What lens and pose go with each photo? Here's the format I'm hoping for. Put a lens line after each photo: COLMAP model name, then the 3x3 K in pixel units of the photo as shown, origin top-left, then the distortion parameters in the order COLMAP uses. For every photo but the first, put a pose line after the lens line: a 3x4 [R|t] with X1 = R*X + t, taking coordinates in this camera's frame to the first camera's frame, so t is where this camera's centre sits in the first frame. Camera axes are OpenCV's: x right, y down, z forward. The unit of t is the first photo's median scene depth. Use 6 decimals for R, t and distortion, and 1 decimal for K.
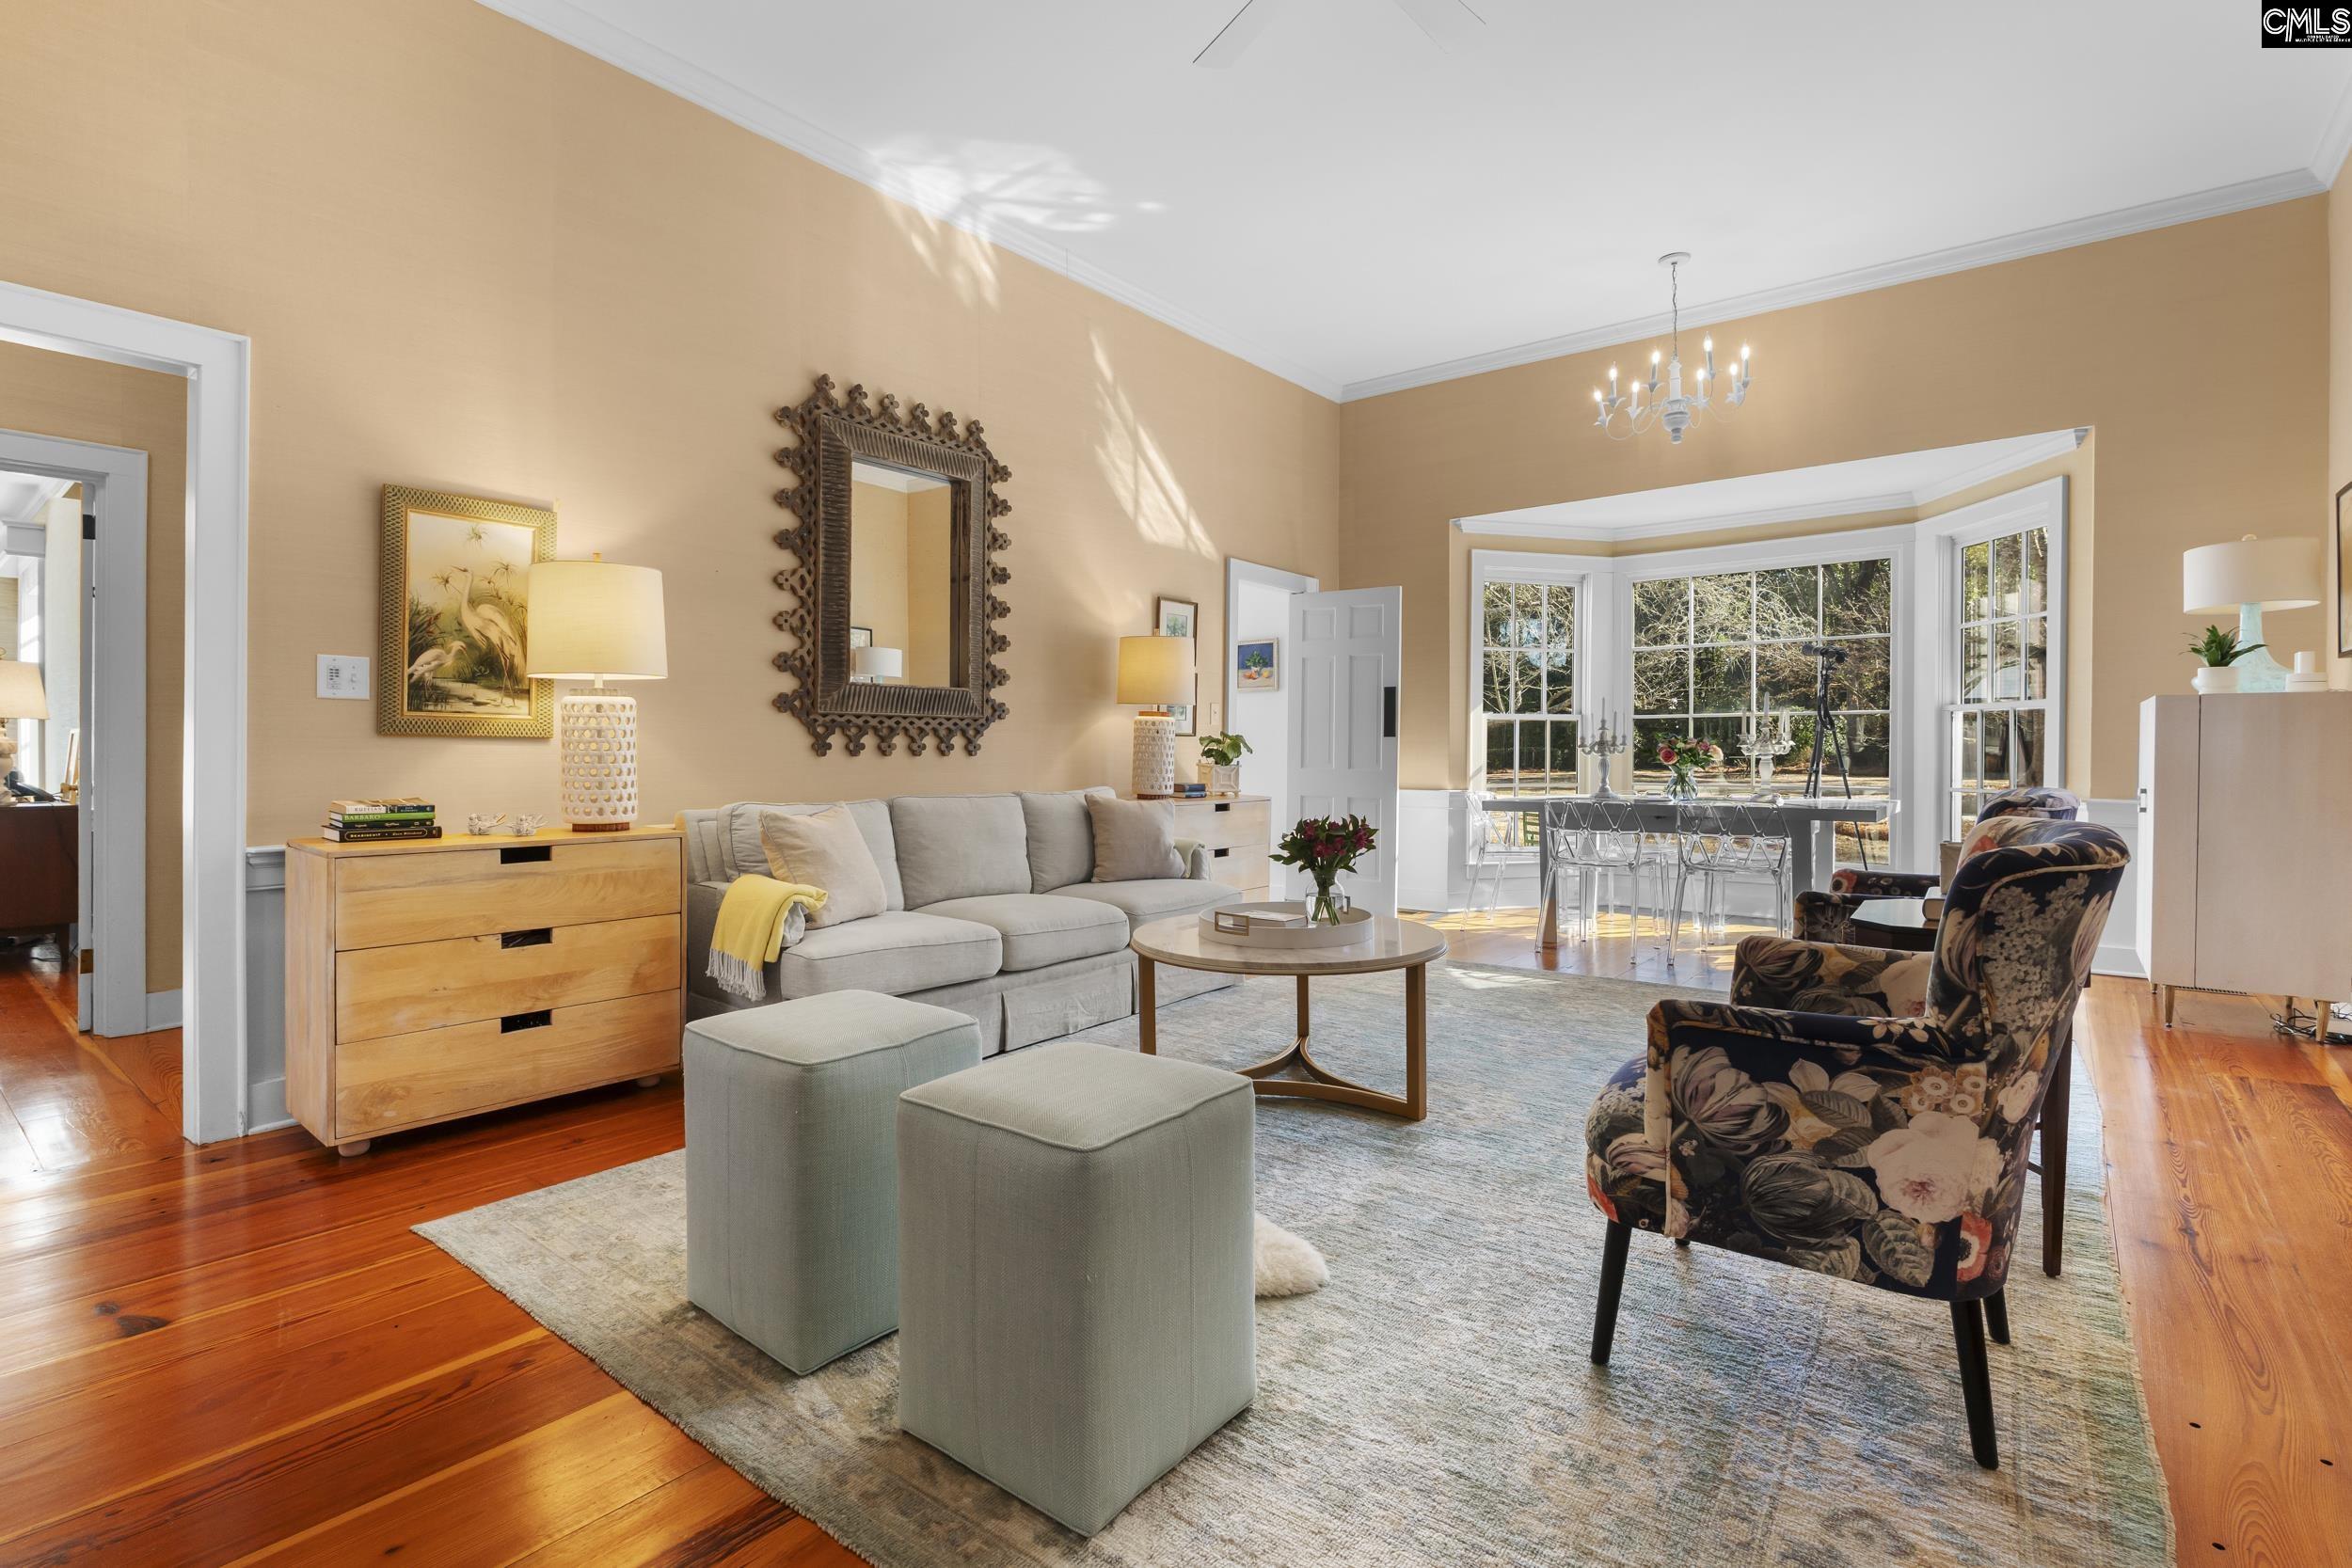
lens RADIAL K [[1076.5, 0, 1180.0], [0, 1076.5, 768.5], [0, 0, 1]] dist [-0.011125, -0.000292]
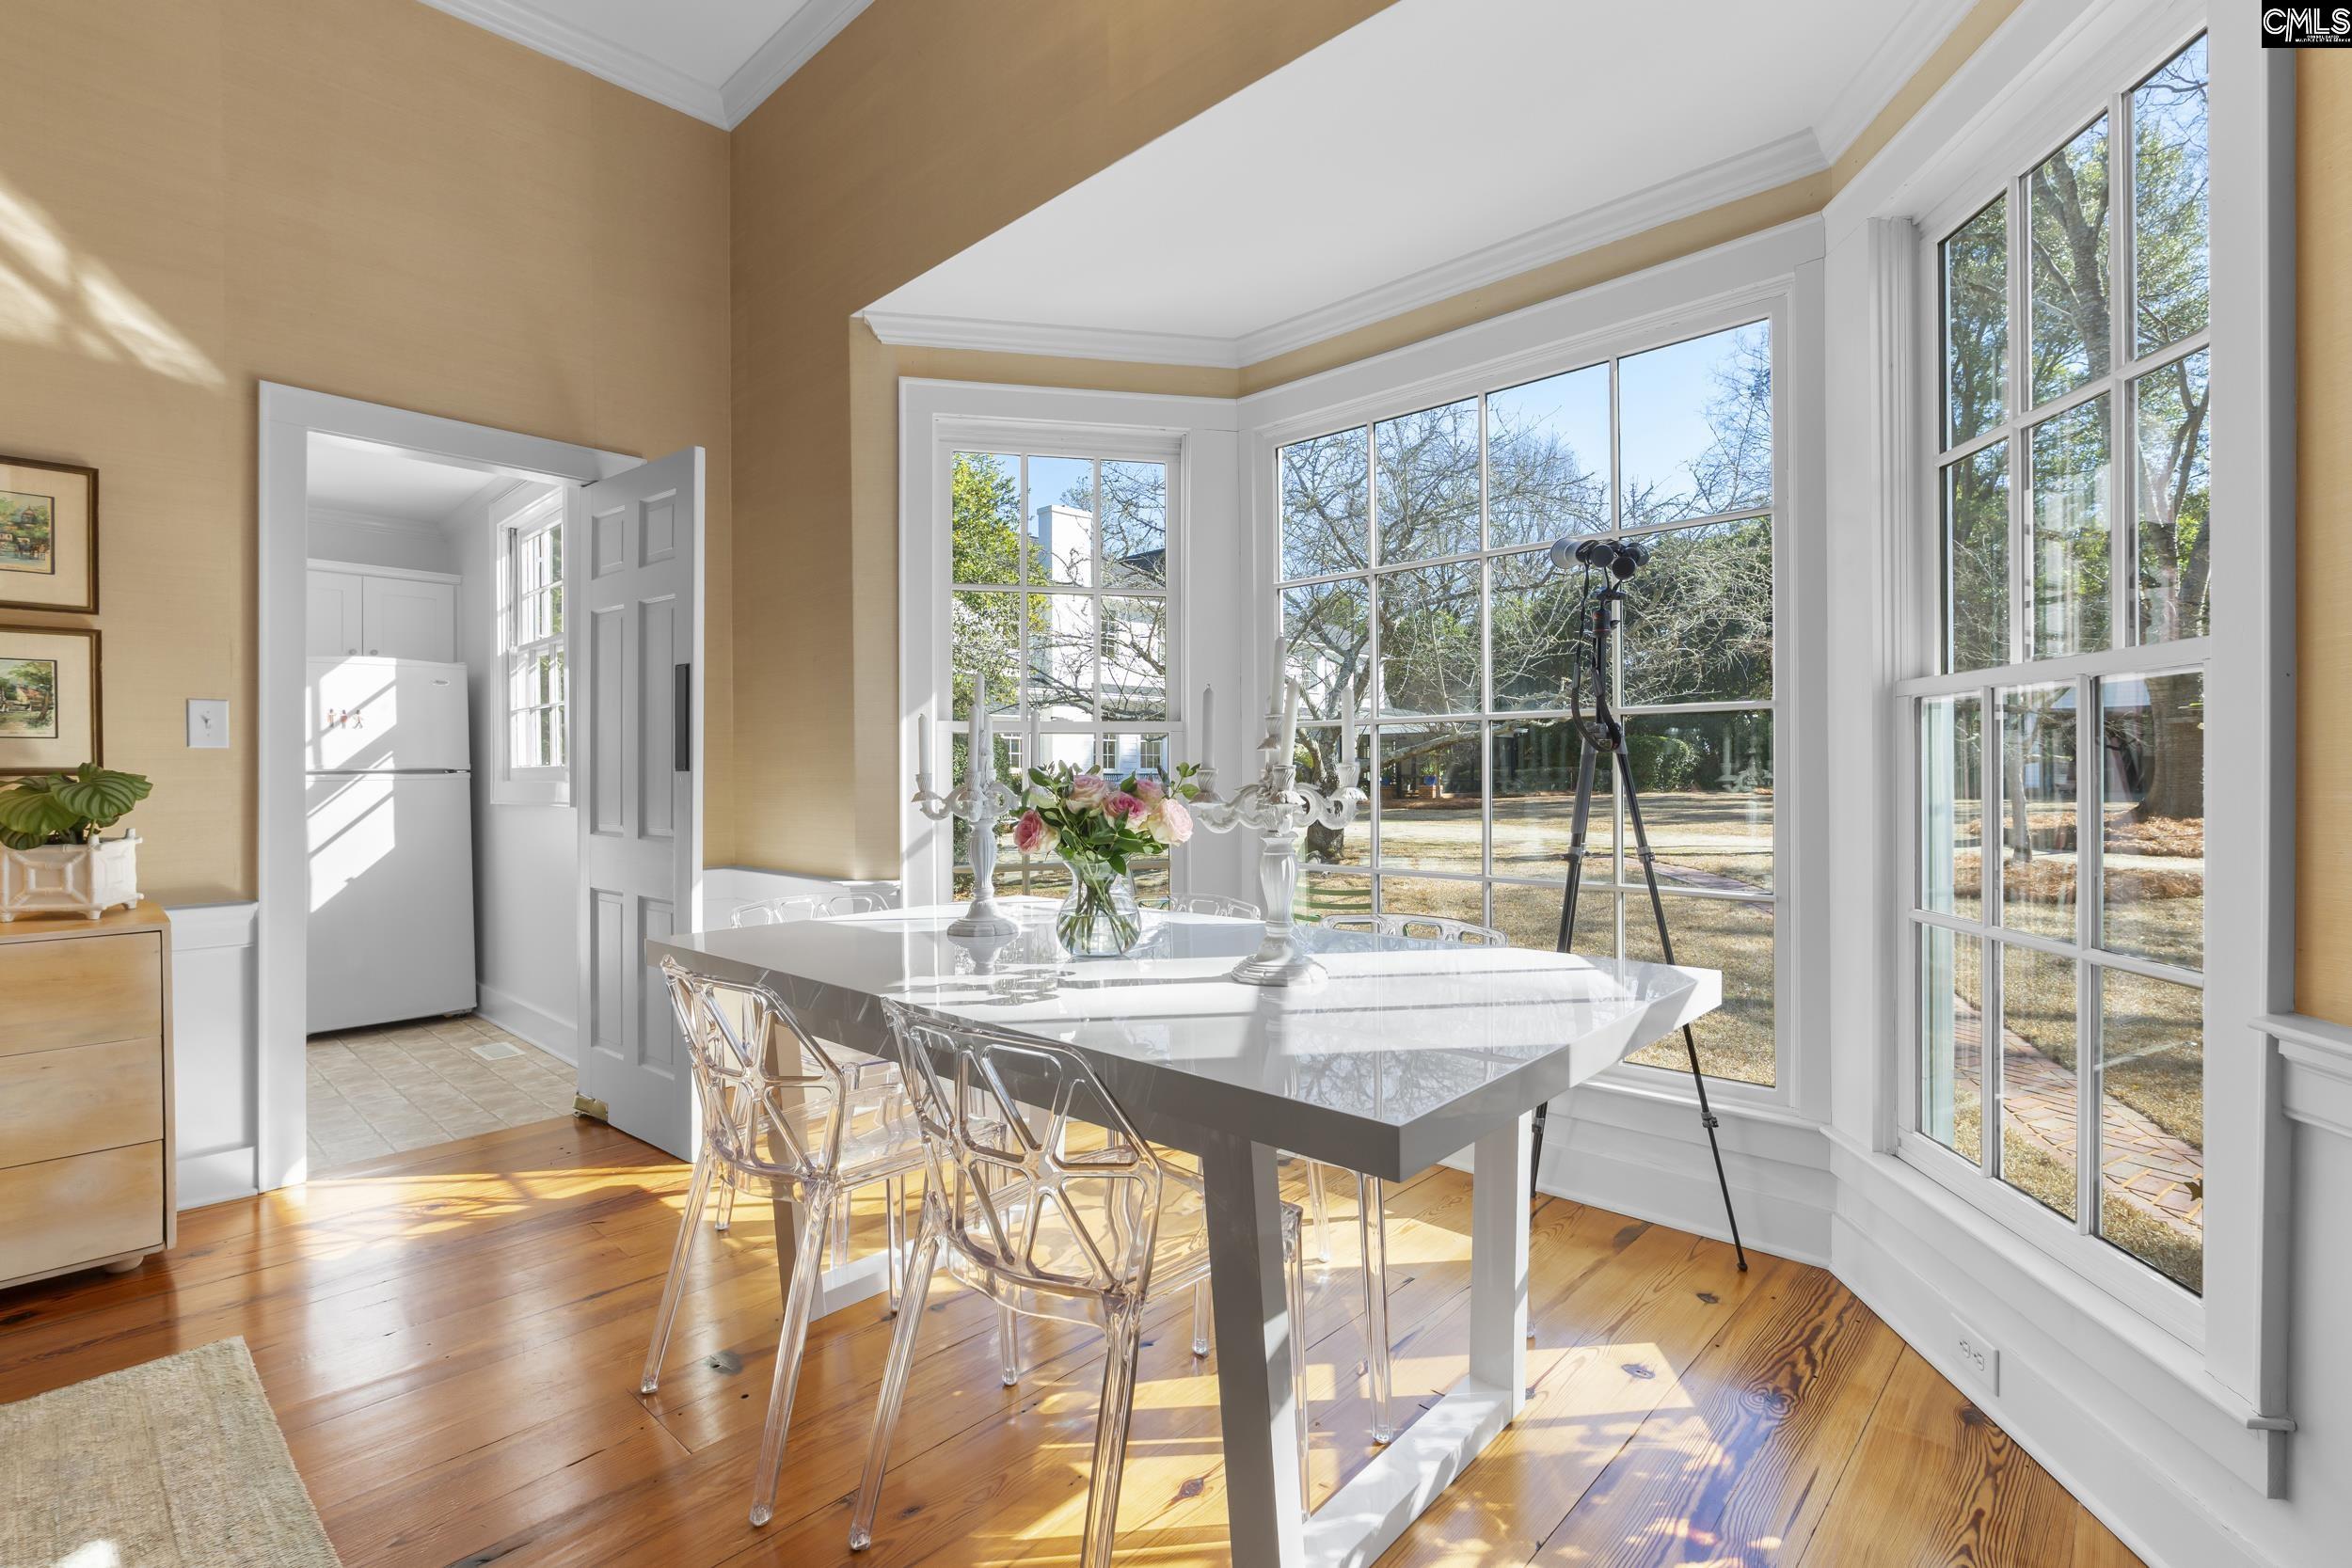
lens RADIAL K [[1076.5, 0, 1171.7], [0, 1076.5, 785.3], [0, 0, 1]] dist [-0.011125, -0.000292]
pose [[0.996419, -0.005071, -0.084404, 0.484795], [0.005067, 0.999987, -0.000254, -0.023368], [0.084404, -0.000174, 0.996432, 0.598300]]
